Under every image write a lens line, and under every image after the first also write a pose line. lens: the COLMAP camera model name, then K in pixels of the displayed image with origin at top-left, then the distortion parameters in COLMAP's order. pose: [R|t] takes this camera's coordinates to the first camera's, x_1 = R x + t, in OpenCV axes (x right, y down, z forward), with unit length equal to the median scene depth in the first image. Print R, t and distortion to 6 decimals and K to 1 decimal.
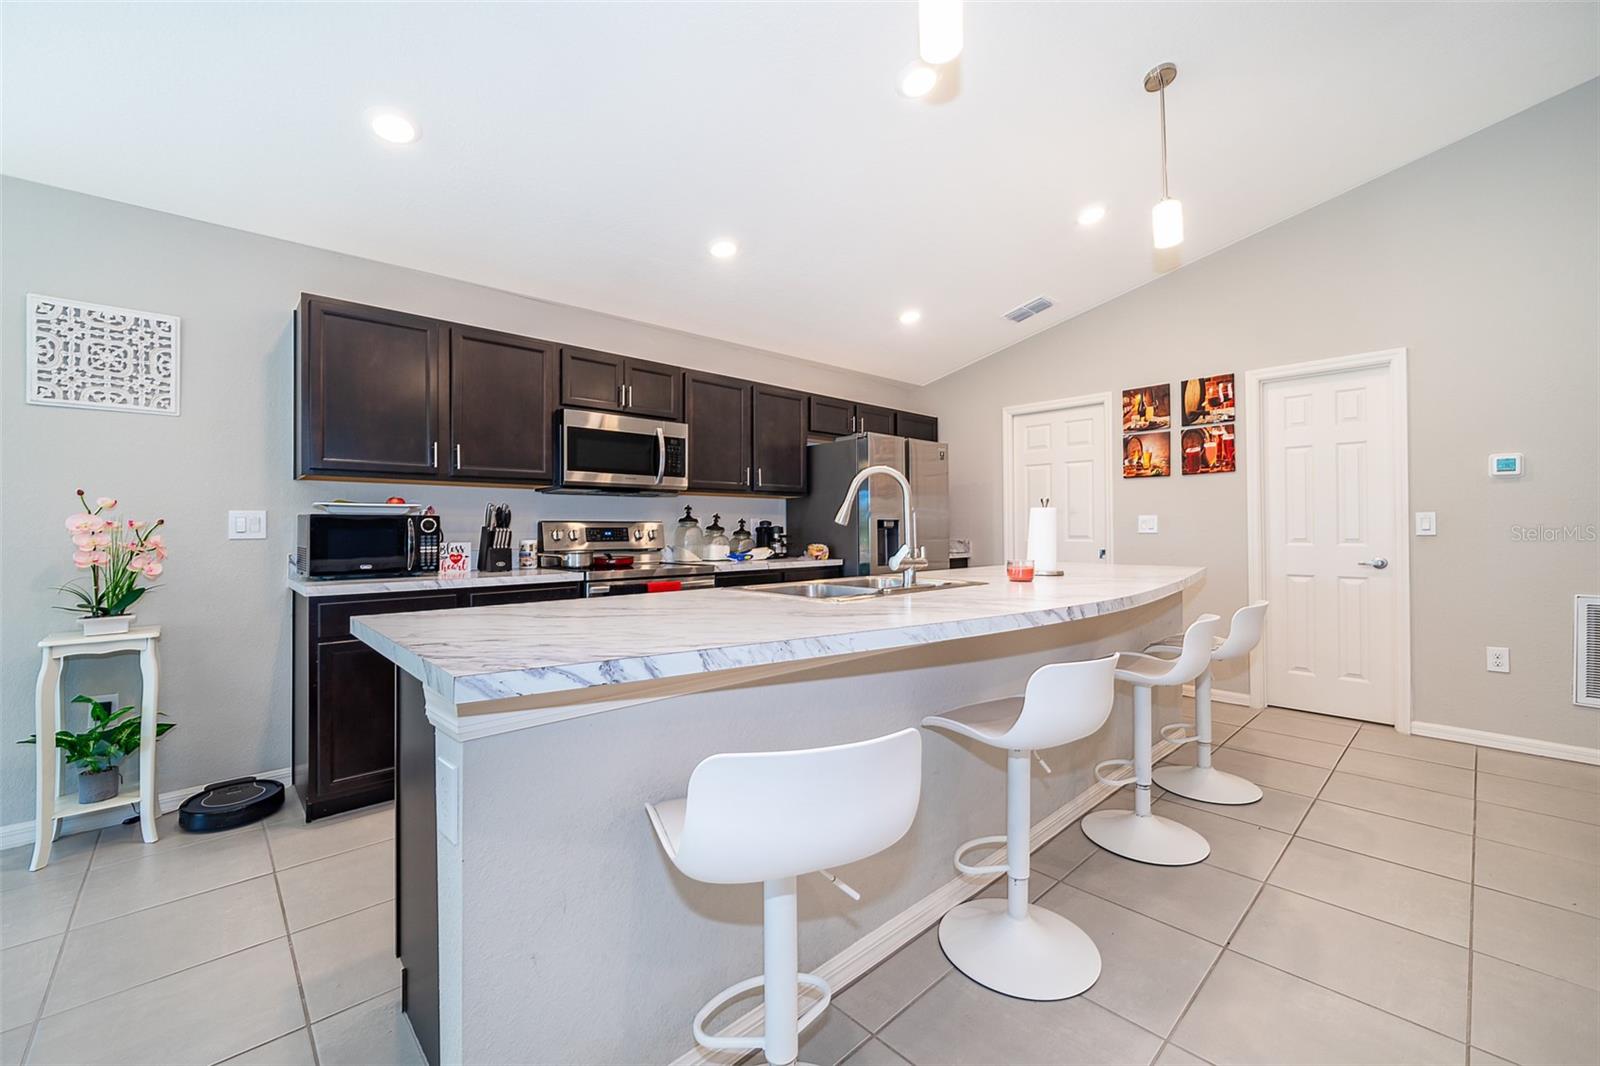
lens RADIAL K [[641.7, 0, 802.8], [0, 641.7, 522.2], [0, 0, 1]] dist [-0.005782, 0.000410]
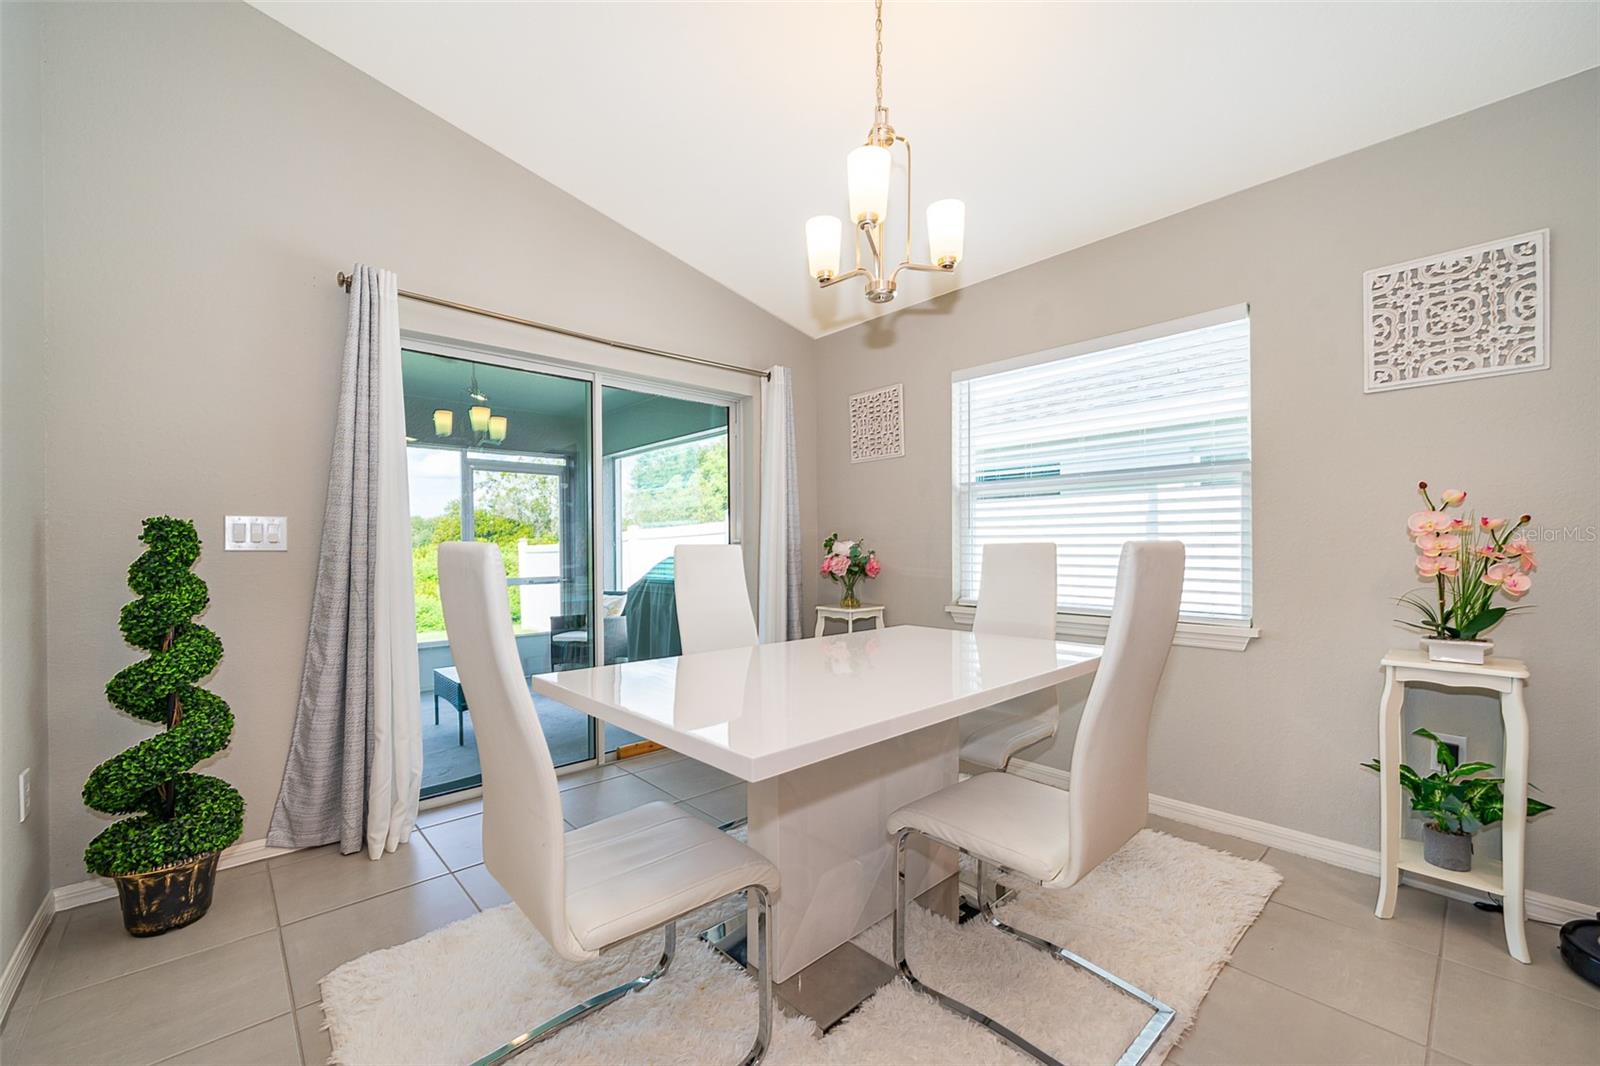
lens RADIAL K [[641.7, 0, 794.6], [0, 641.7, 548.4], [0, 0, 1]] dist [-0.005782, 0.000410]
pose [[-0.018177, 0.005502, -0.999820, -0.212353], [0.015675, 0.999864, 0.005217, 0.013180], [0.999712, -0.015578, -0.018261, 0.145258]]
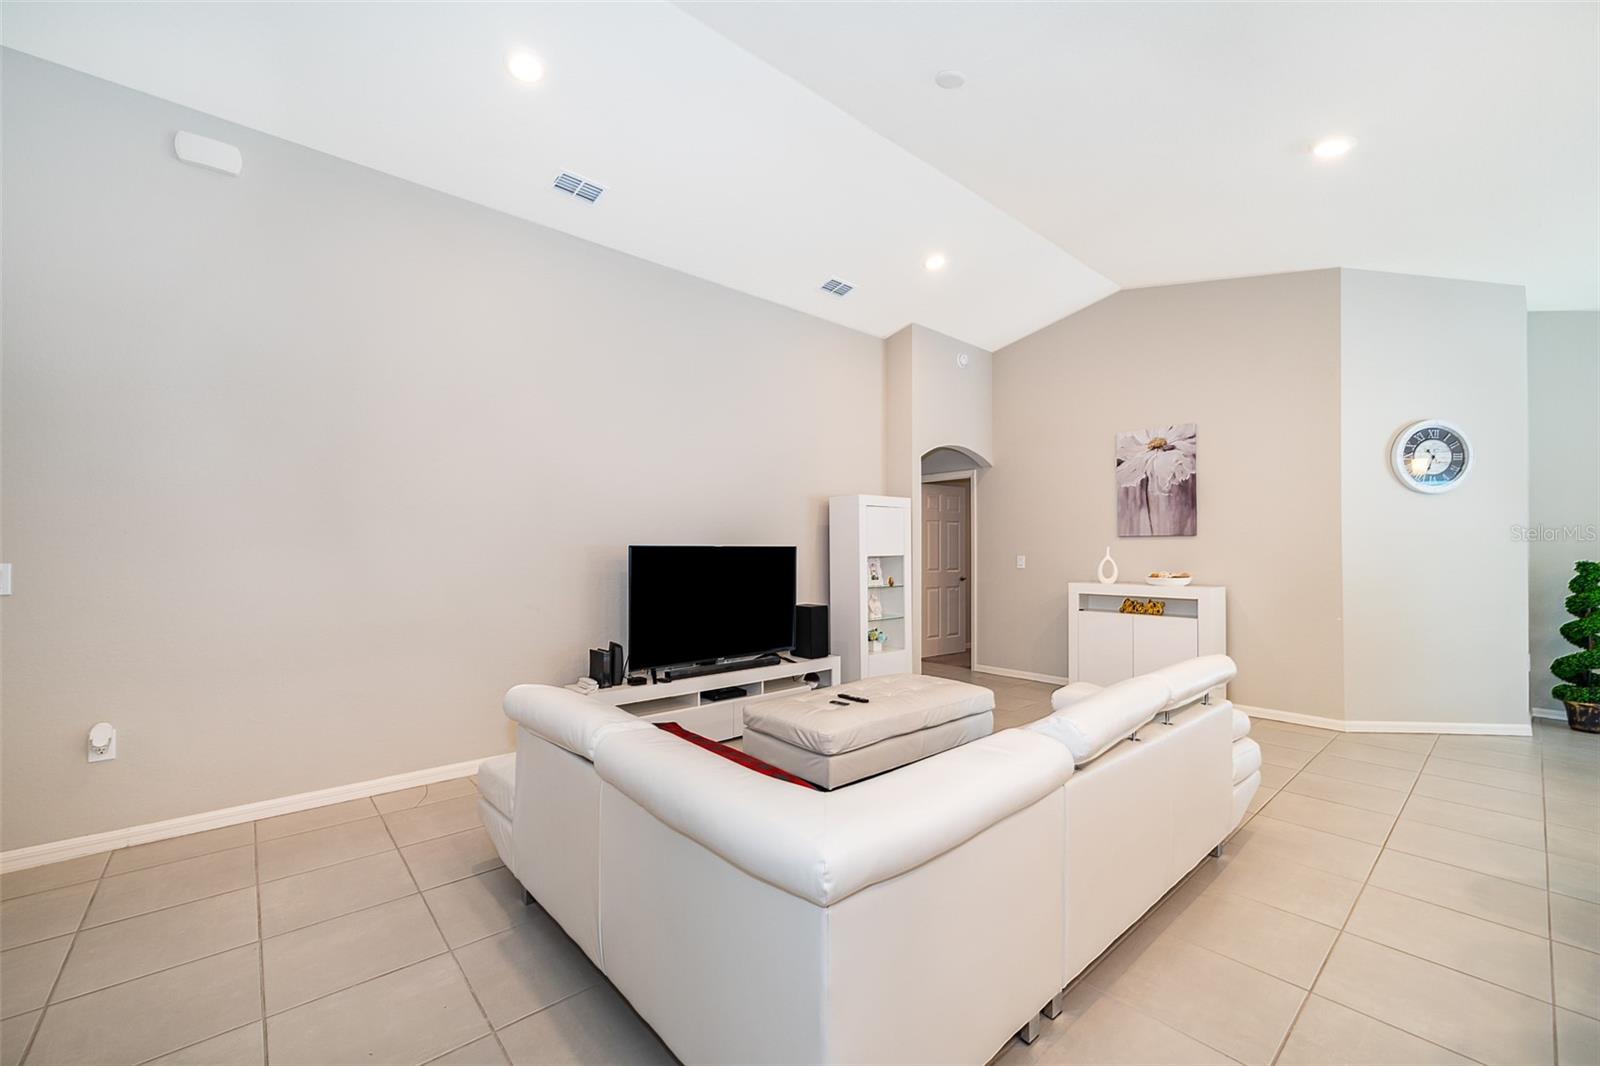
lens RADIAL K [[641.7, 0, 780.6], [0, 641.7, 547.0], [0, 0, 1]] dist [-0.005782, 0.000410]
pose [[-0.998746, 0.002729, 0.049999, 0.910677], [0.001882, 0.999854, -0.016967, -0.032793], [-0.050038, -0.016851, -0.998605, 1.041220]]
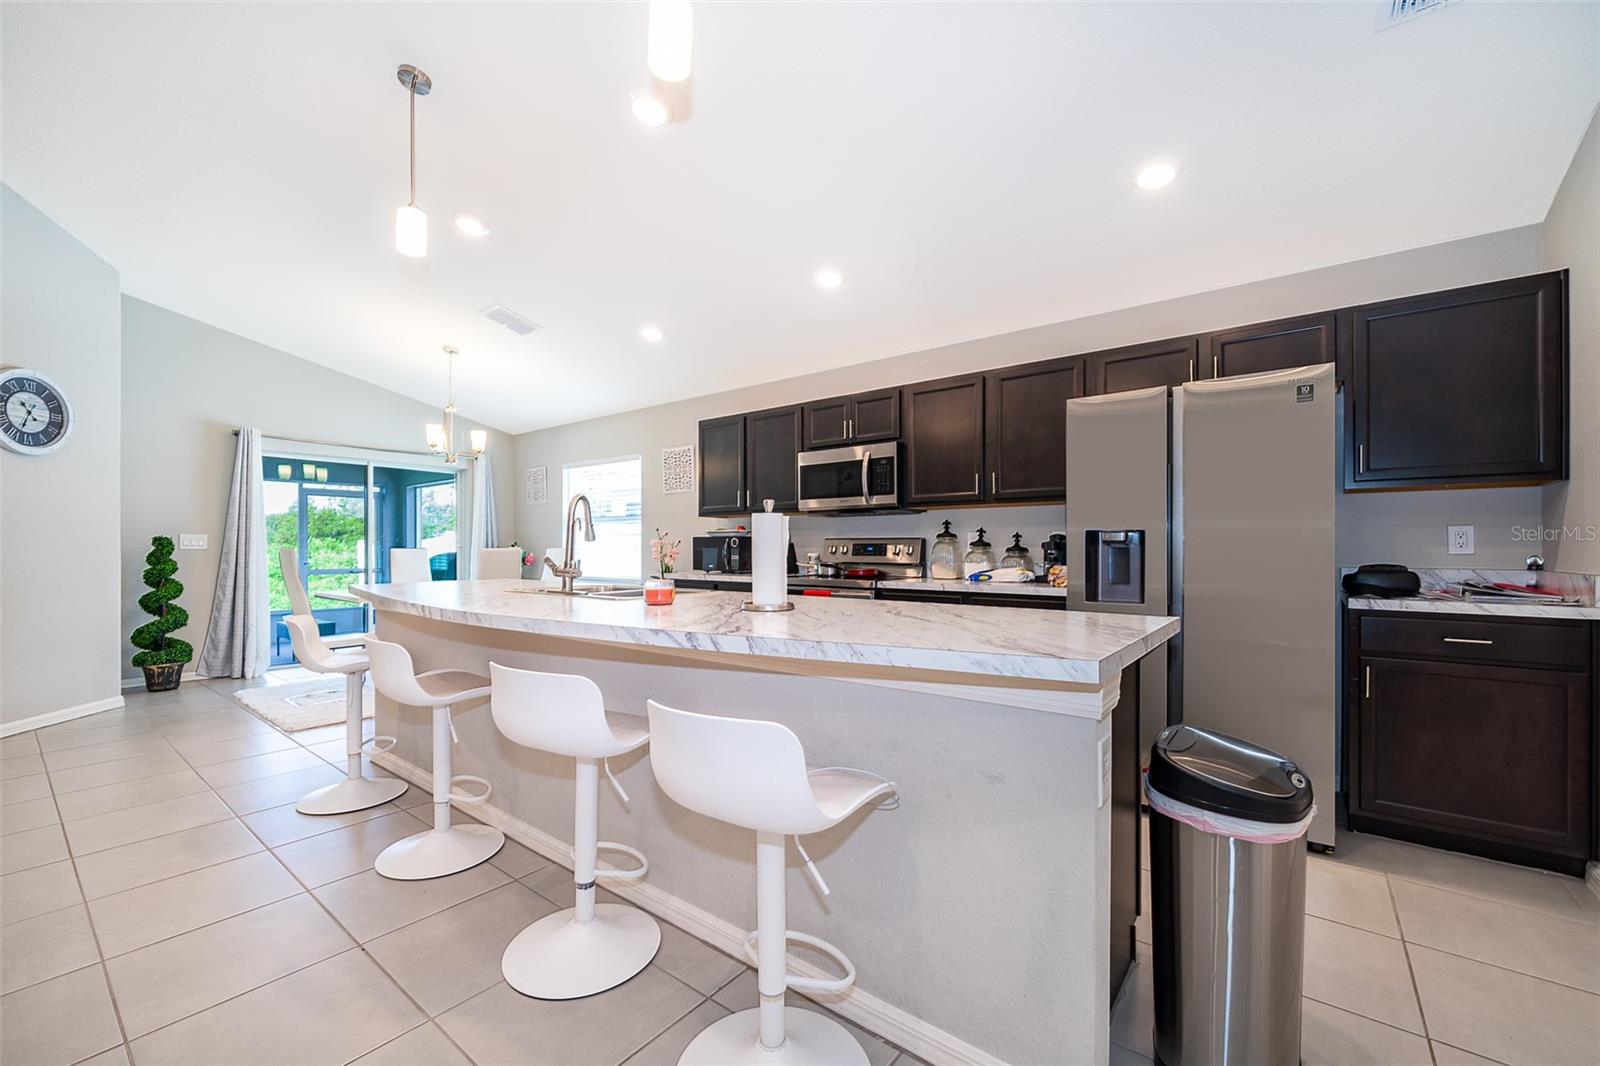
lens RADIAL K [[641.7, 0, 801.9], [0, 641.7, 547.6], [0, 0, 1]] dist [-0.005782, 0.000410]
pose [[0.155112, 0.001992, -0.987895, 0.975169], [0.008086, 0.999962, 0.003286, 0.013120], [0.987864, -0.008498, 0.155089, 0.842896]]
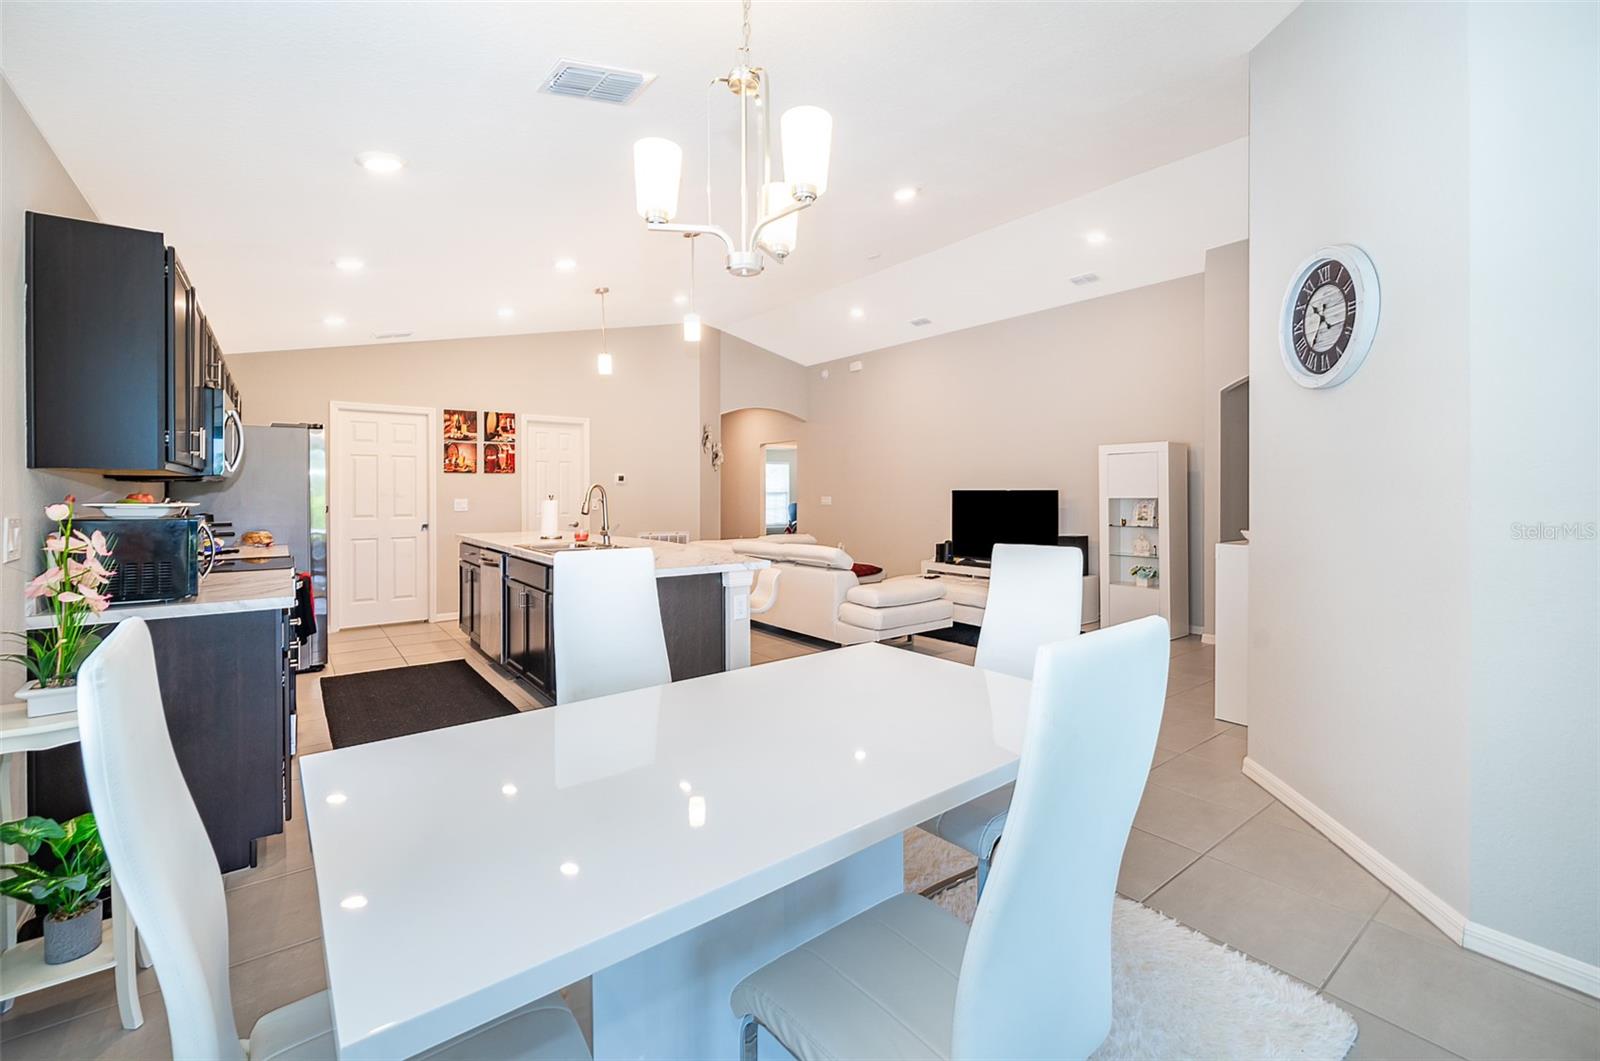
lens RADIAL K [[670.1, 0, 814.2], [0, 670.1, 492.2], [0, 0, 1]] dist [-0.009685, 0.000499]
pose [[0.080449, 0.003274, 0.996753, -1.240007], [-0.009017, 0.999956, -0.002557, -0.041112], [-0.996718, -0.008782, 0.080475, 0.114539]]
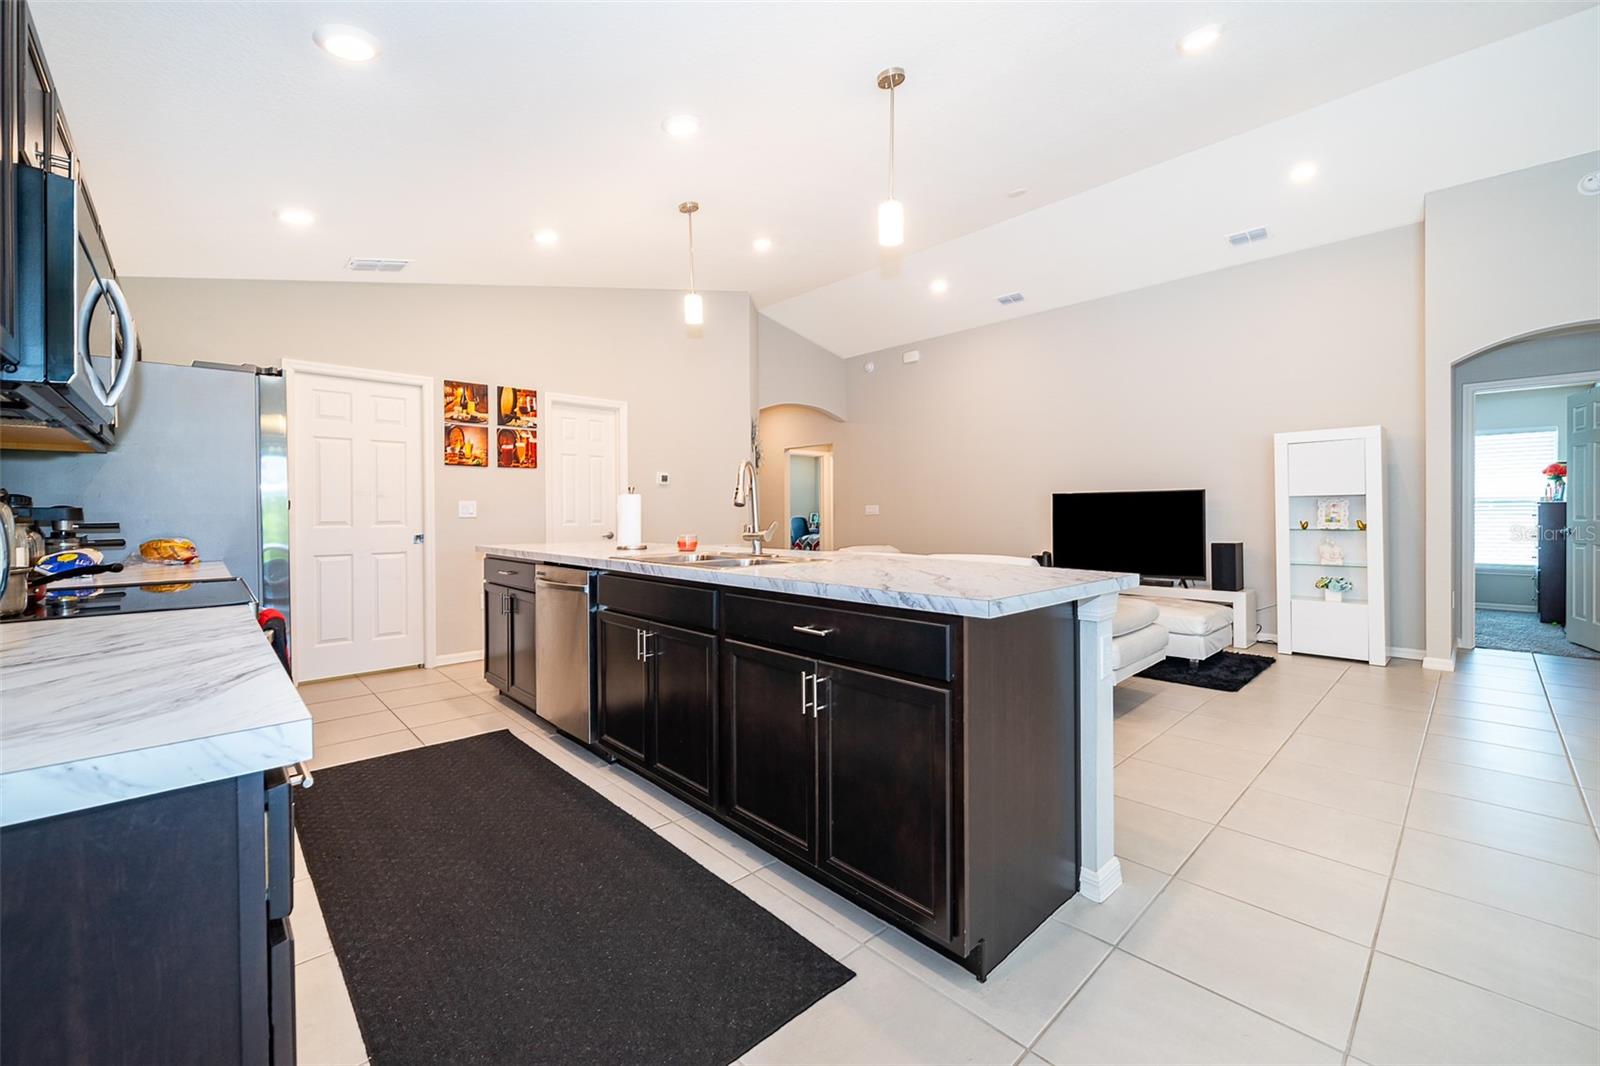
lens RADIAL K [[641.7, 0, 819.3], [0, 641.7, 514.5], [0, 0, 1]] dist [-0.005782, 0.000410]
pose [[-0.017006, 0.000670, 0.999855, -0.761469], [-0.003967, 0.999992, -0.000737, 0.013801], [-0.999848, -0.003979, -0.017003, 0.582684]]
